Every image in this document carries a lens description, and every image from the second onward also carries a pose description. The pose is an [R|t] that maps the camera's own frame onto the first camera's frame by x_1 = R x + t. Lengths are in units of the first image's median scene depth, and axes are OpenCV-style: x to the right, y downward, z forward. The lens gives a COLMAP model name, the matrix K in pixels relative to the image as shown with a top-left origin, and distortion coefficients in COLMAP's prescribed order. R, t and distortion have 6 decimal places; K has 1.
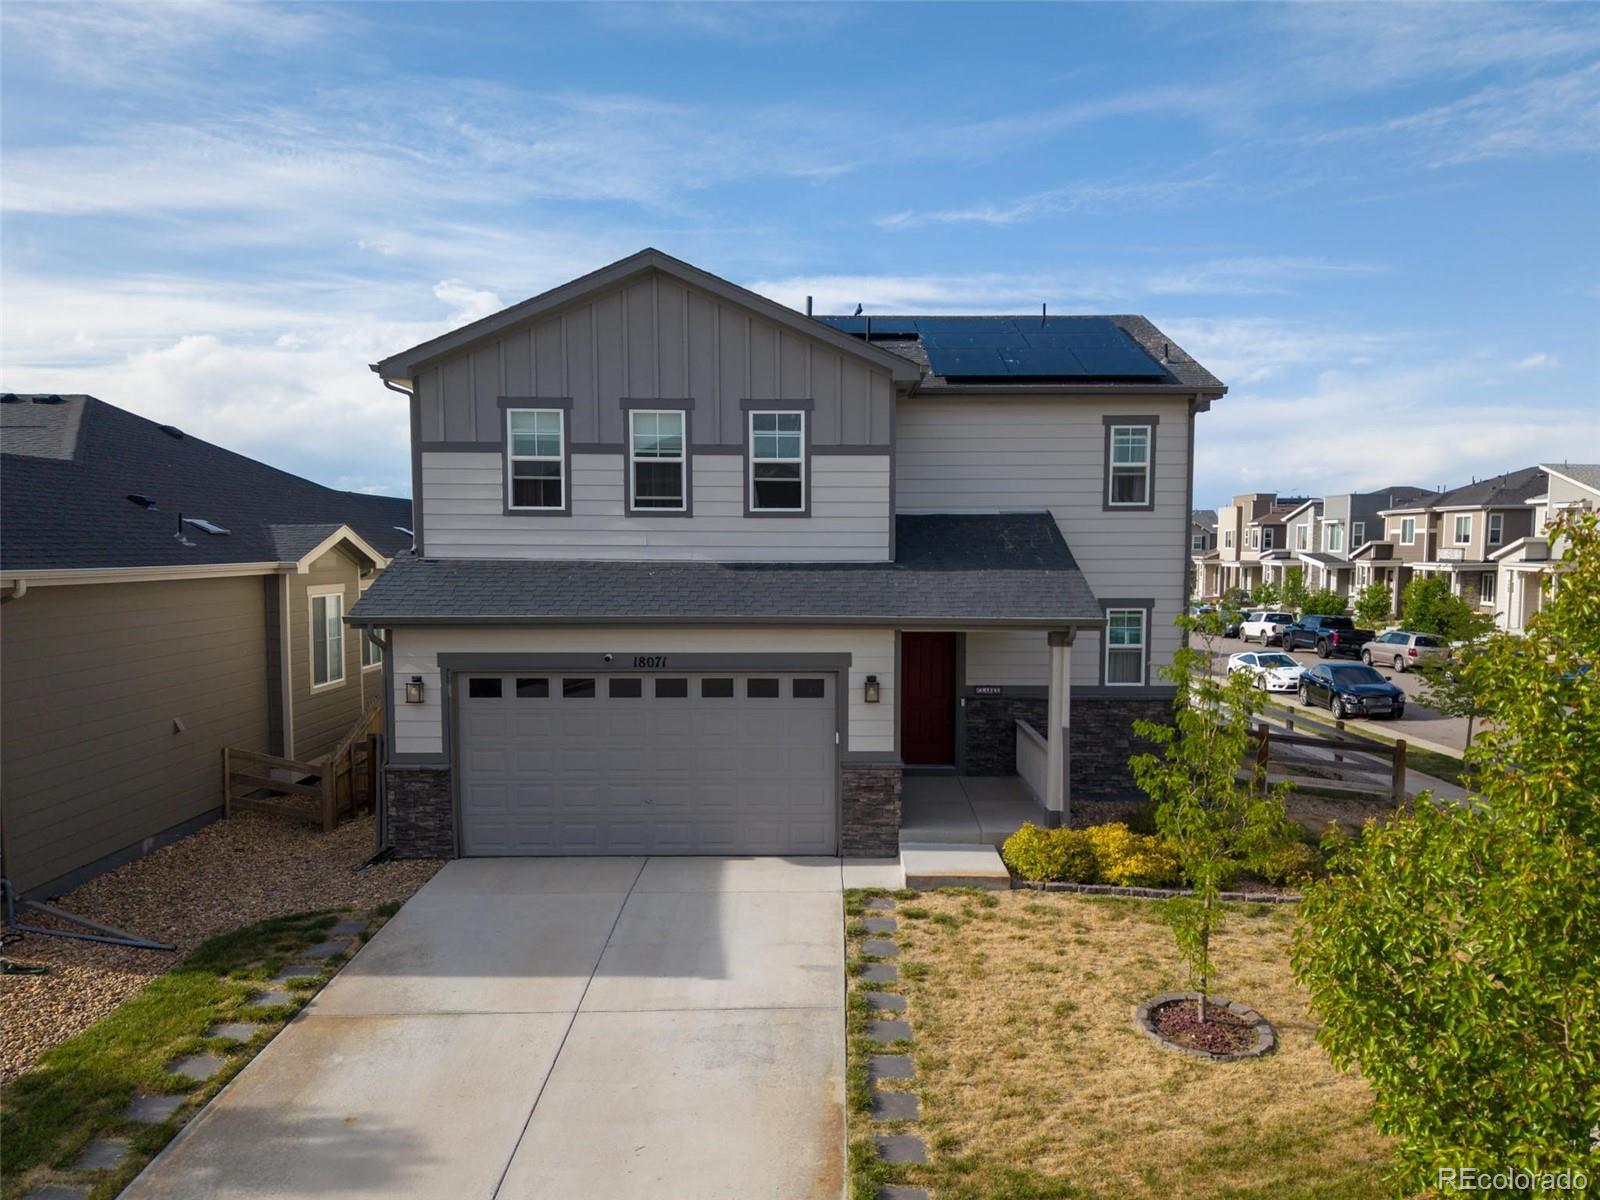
lens RADIAL K [[1154.9, 0, 834.0], [0, 1154.9, 617.7], [0, 0, 1]] dist [0.008738, -0.005759]
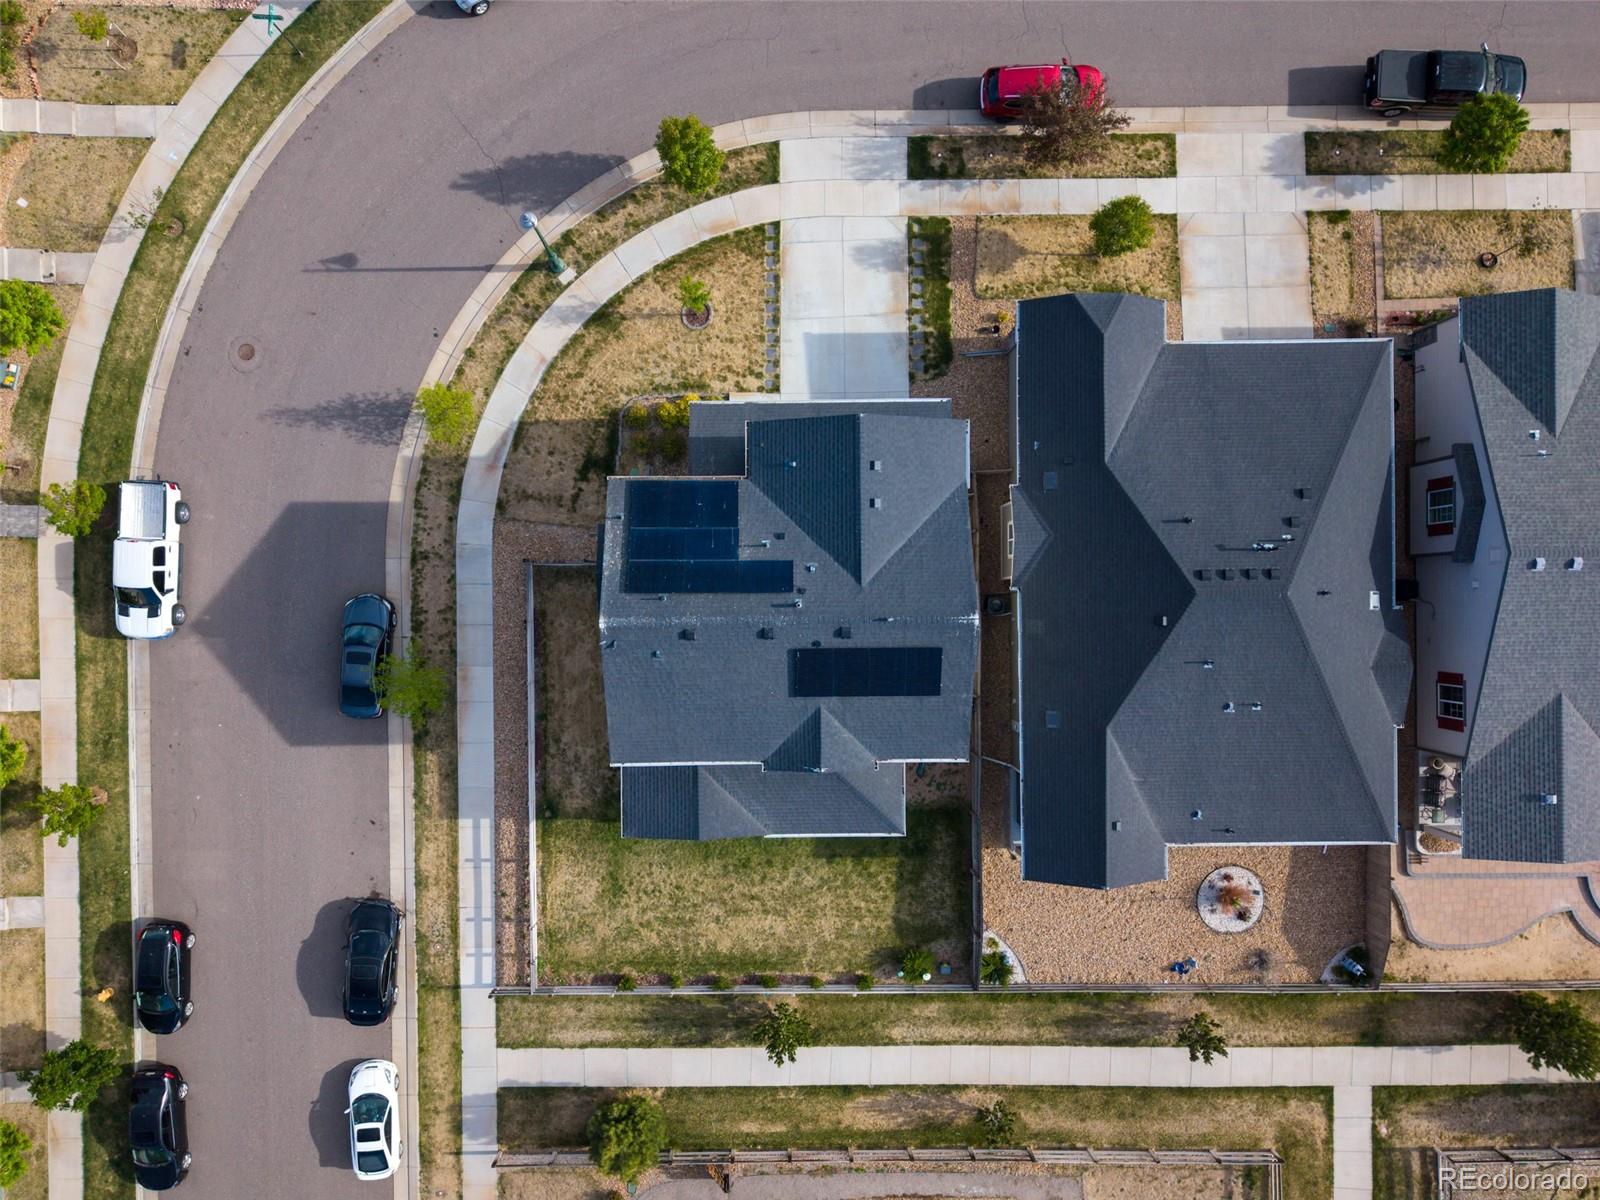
lens RADIAL K [[1101.3, 0, 798.9], [0, 1101.3, 598.0], [0, 0, 1]] dist [0.023051, -0.022792]
pose [[-0.999960, -0.003349, -0.008277, -0.019227], [-0.008042, -0.065194, 0.997840, -2.657990], [-0.003882, 0.997867, 0.065164, 1.247454]]
